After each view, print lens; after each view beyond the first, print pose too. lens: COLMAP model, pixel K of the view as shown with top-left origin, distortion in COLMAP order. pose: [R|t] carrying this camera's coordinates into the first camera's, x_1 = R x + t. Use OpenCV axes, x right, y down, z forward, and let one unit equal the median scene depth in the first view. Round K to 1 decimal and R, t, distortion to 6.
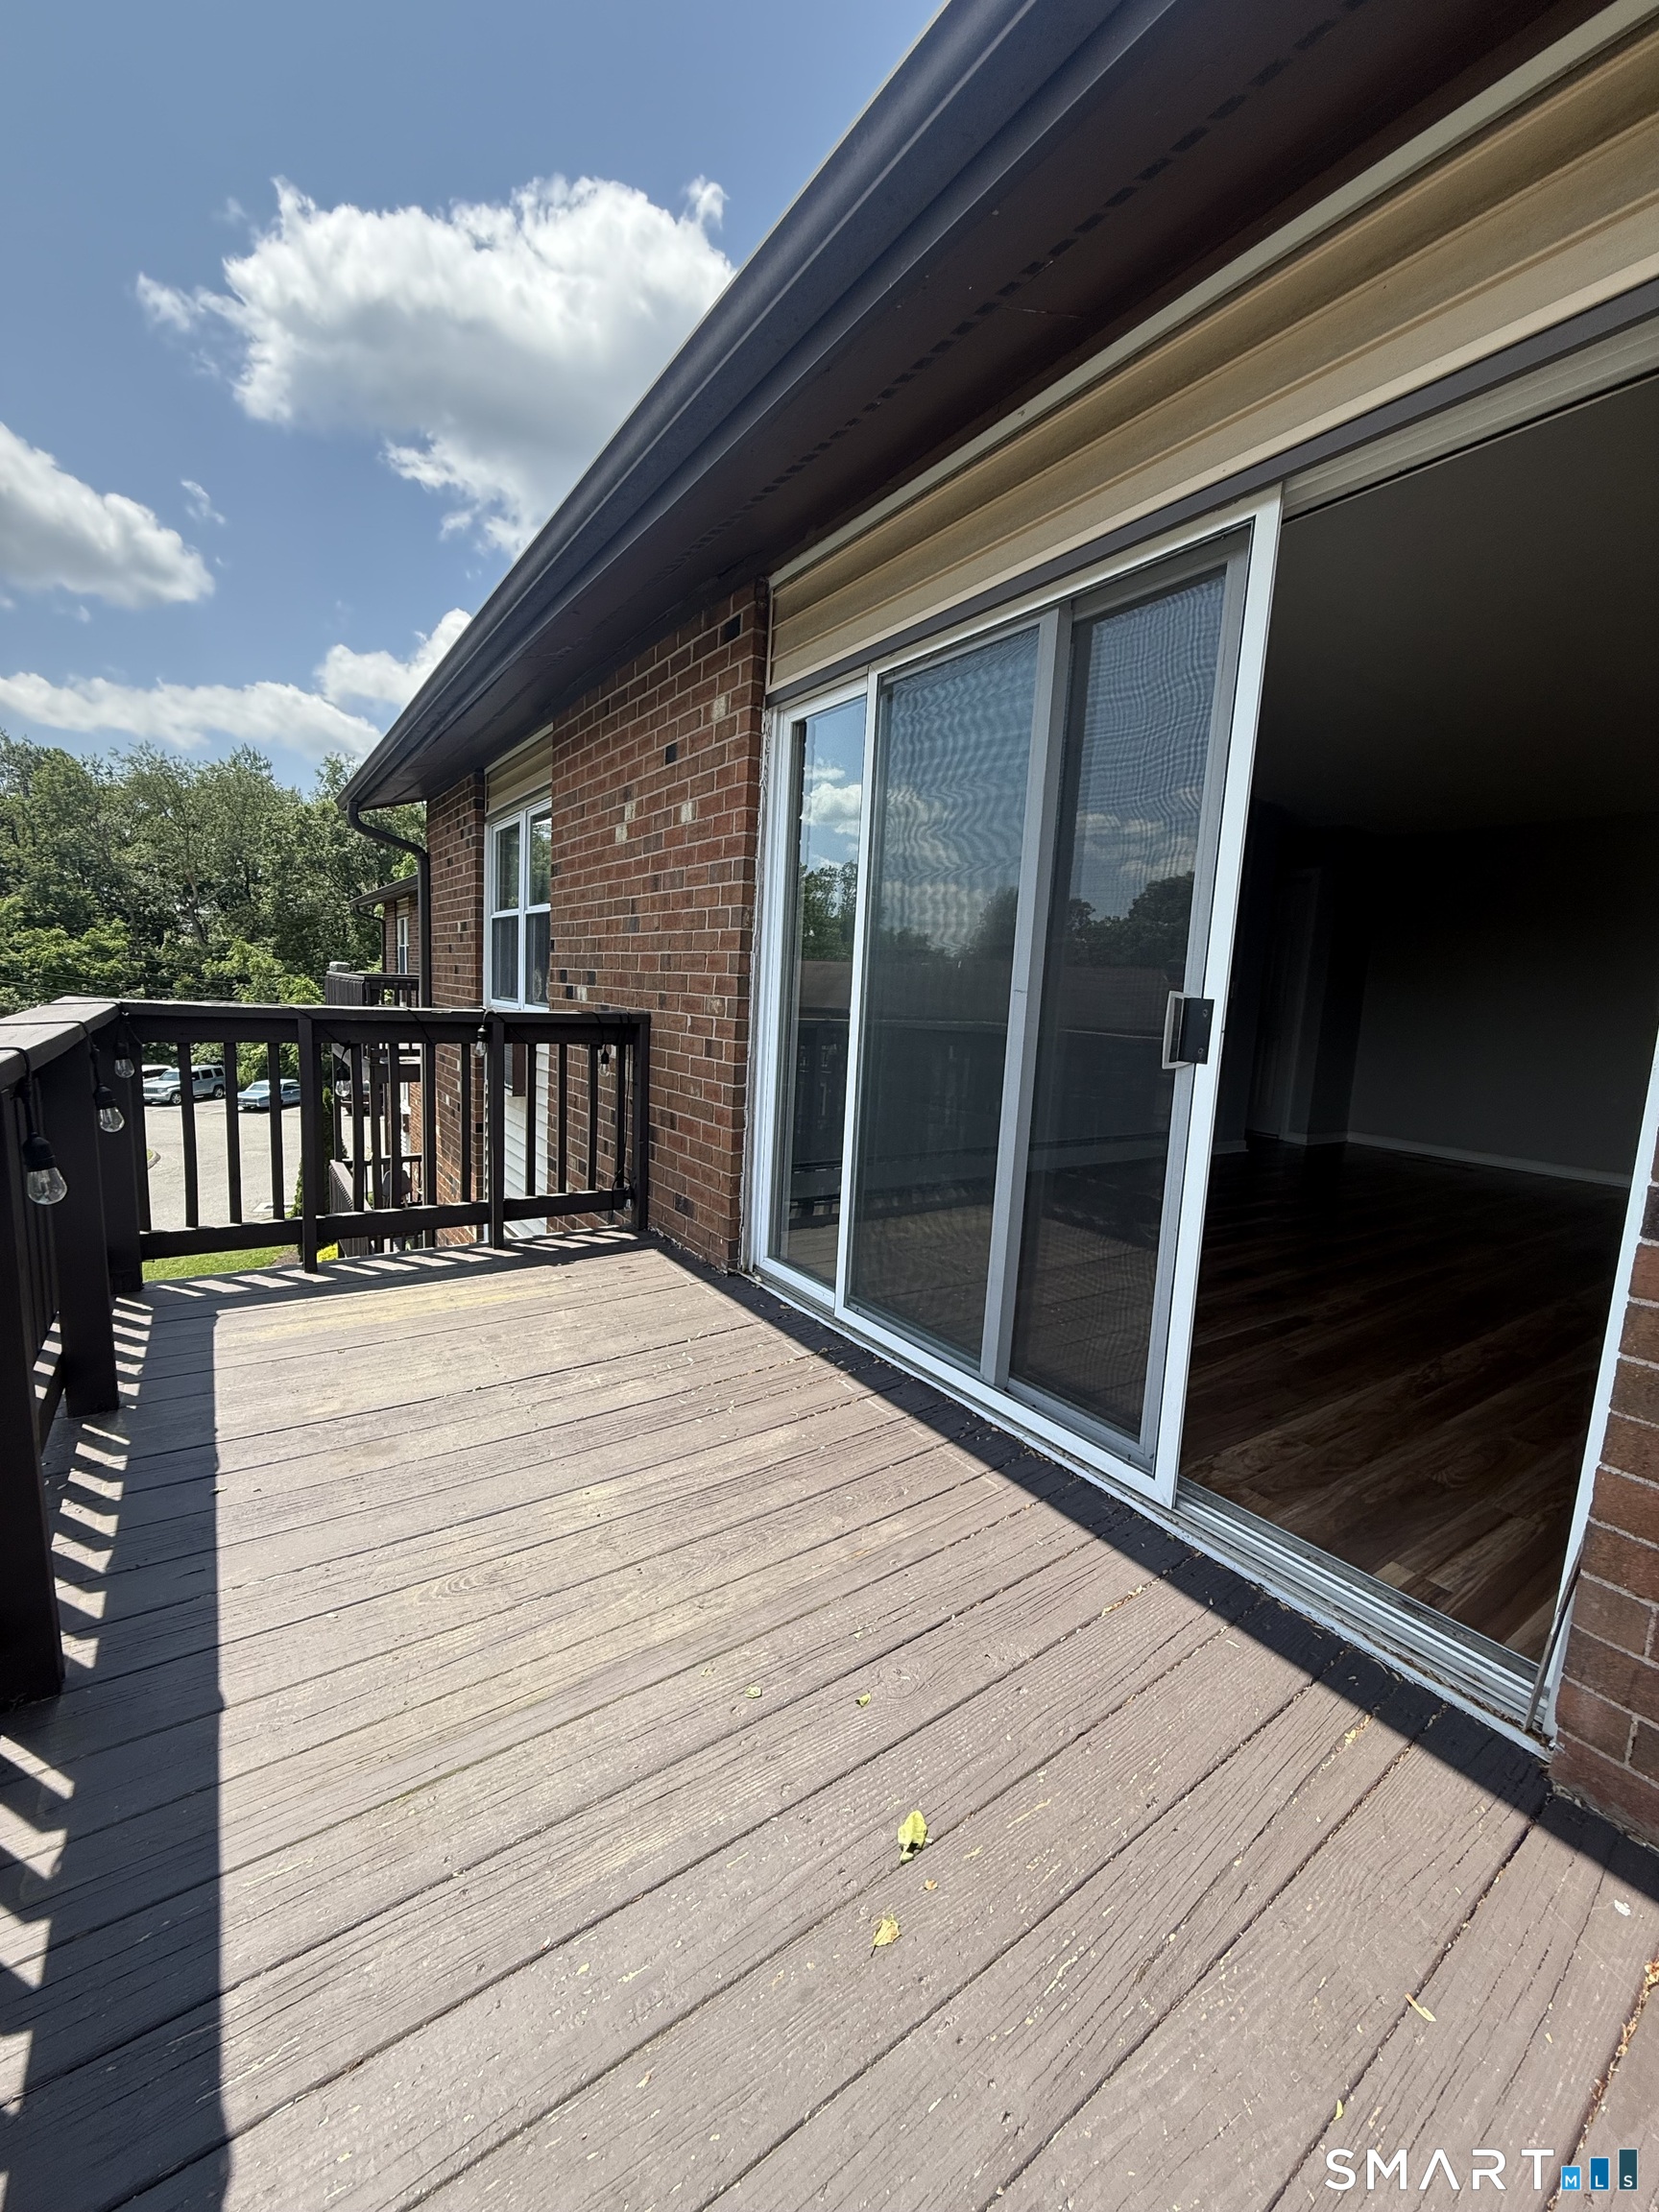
lens RADIAL K [[881.1, 0, 824.0], [0, 881.1, 1094.9], [0, 0, 1]] dist [0.002575, -0.000107]
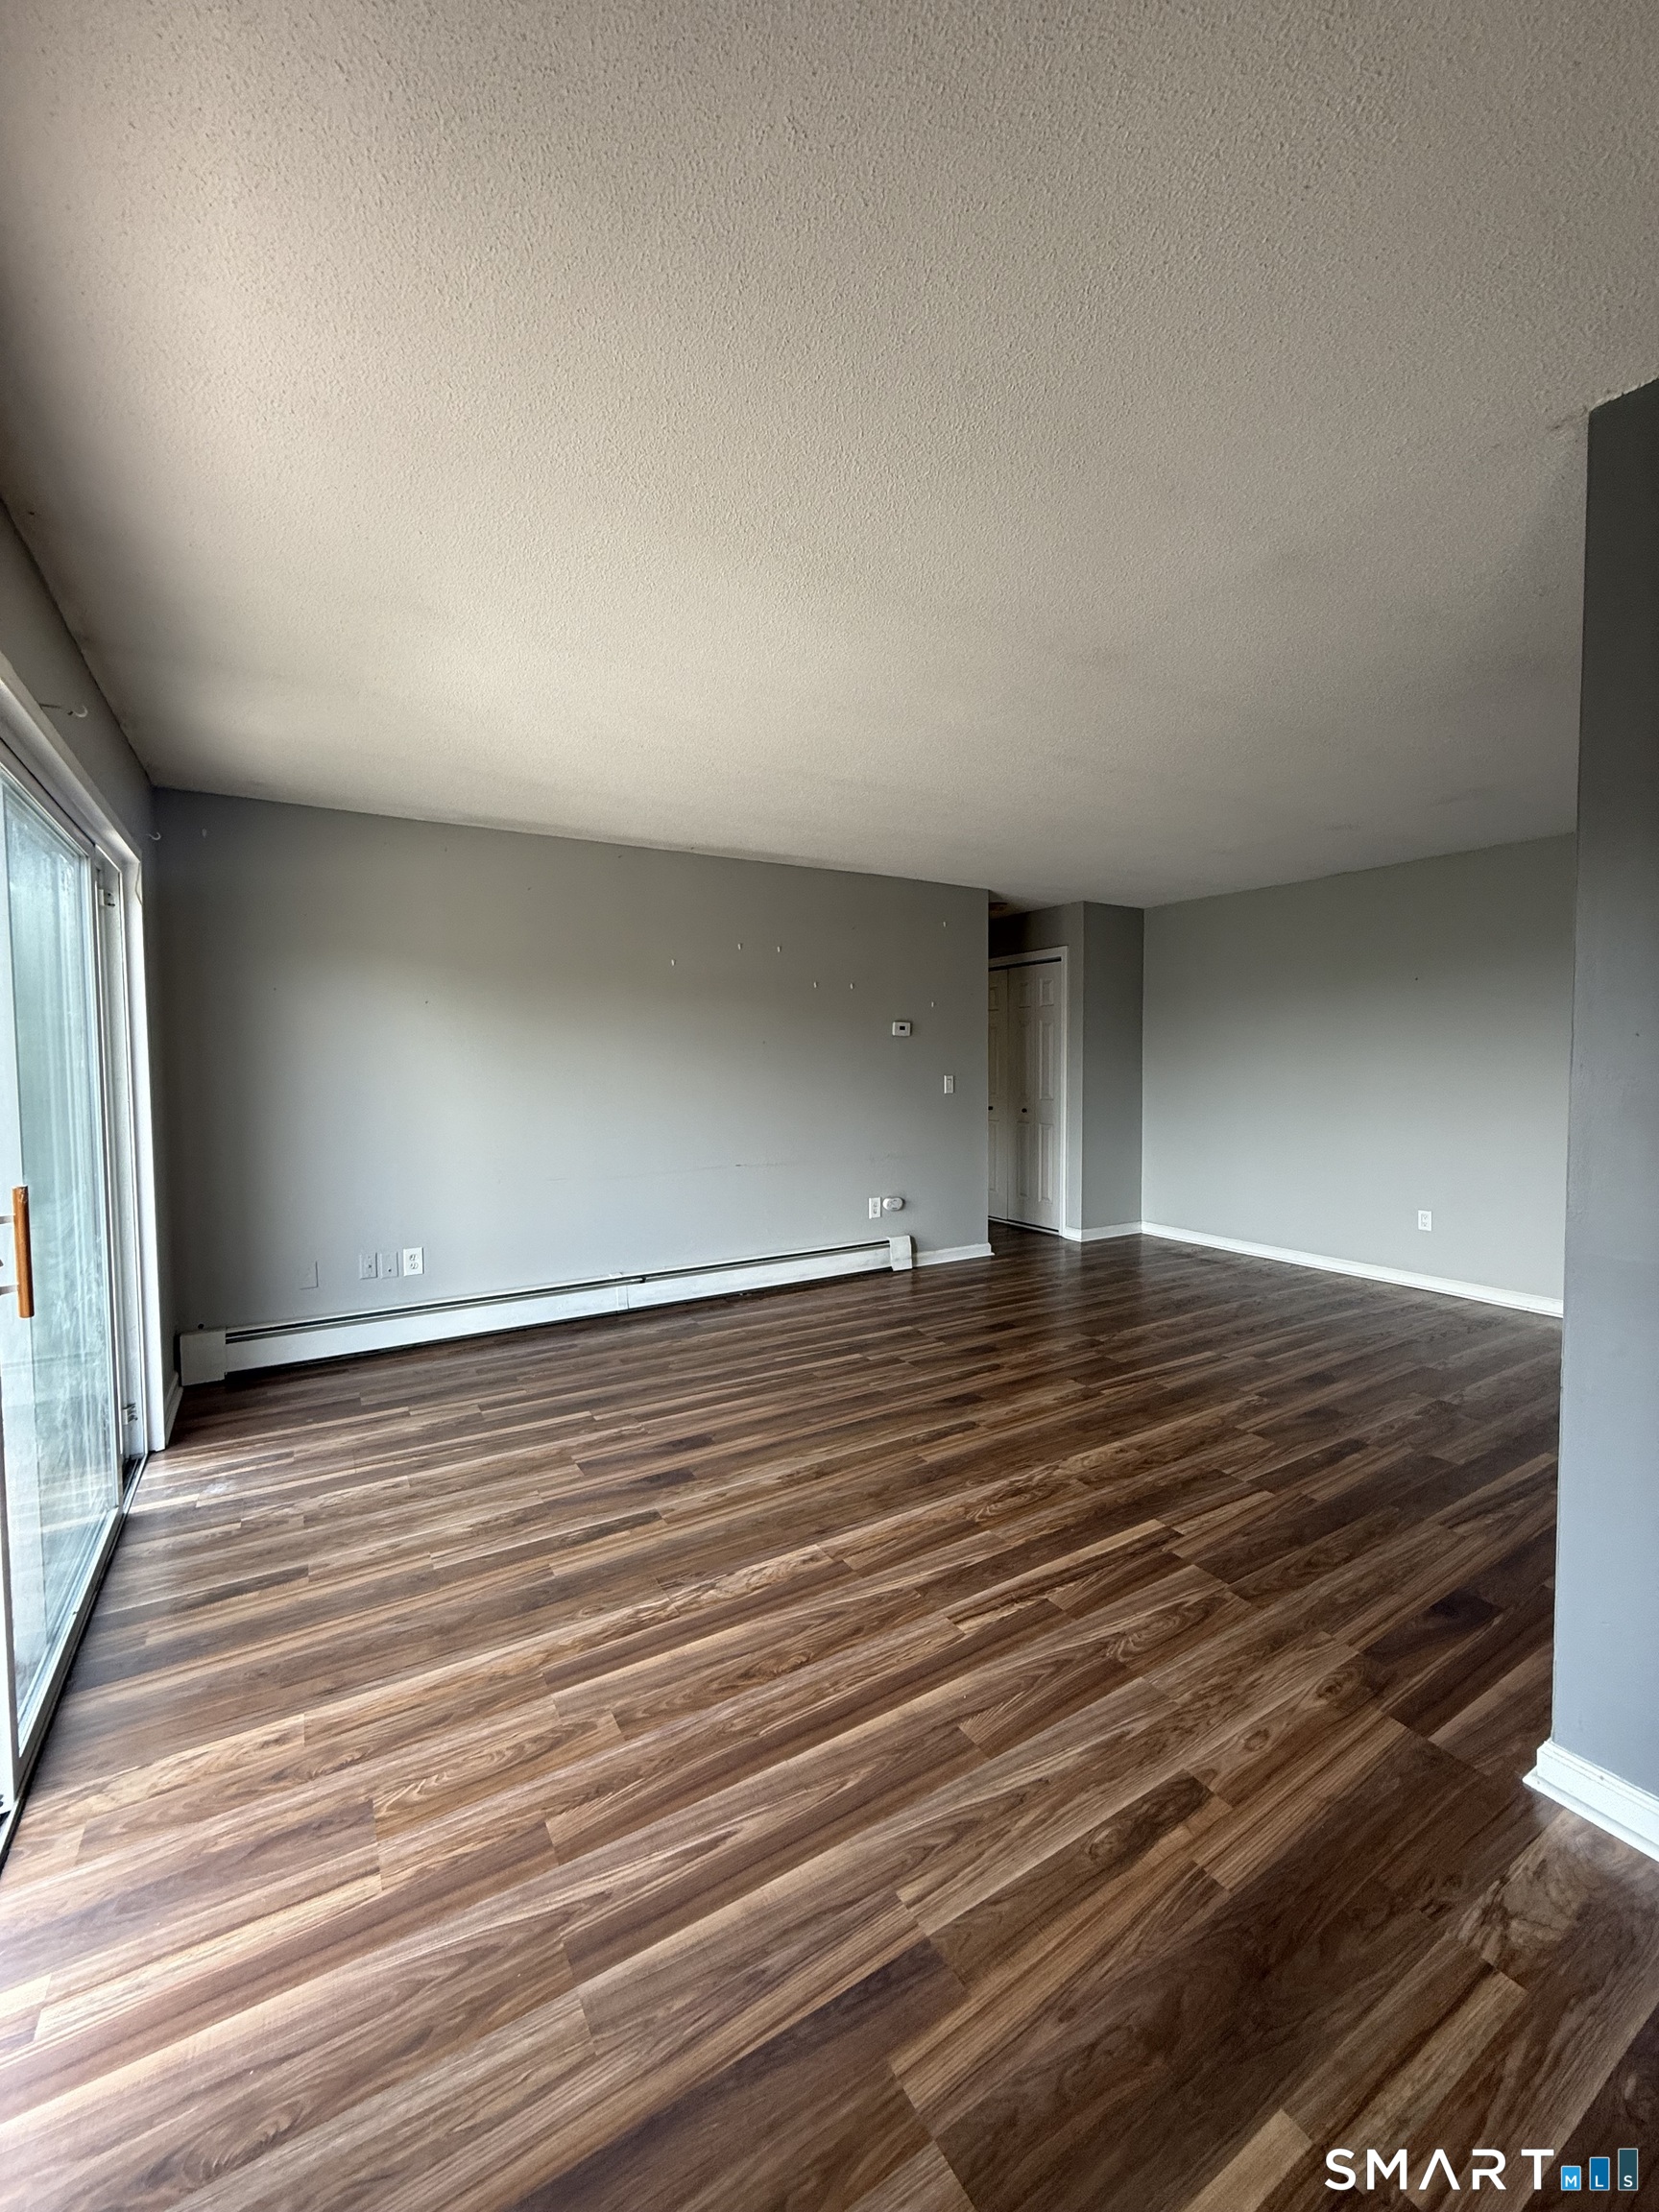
lens RADIAL K [[881.1, 0, 822.5], [0, 881.1, 1103.0], [0, 0, 1]] dist [0.002575, -0.000107]
pose [[0.997086, -0.051249, -0.056513, 0.808734], [0.047047, 0.996197, -0.073337, -0.078808], [0.060057, 0.070464, 0.995705, 0.129666]]
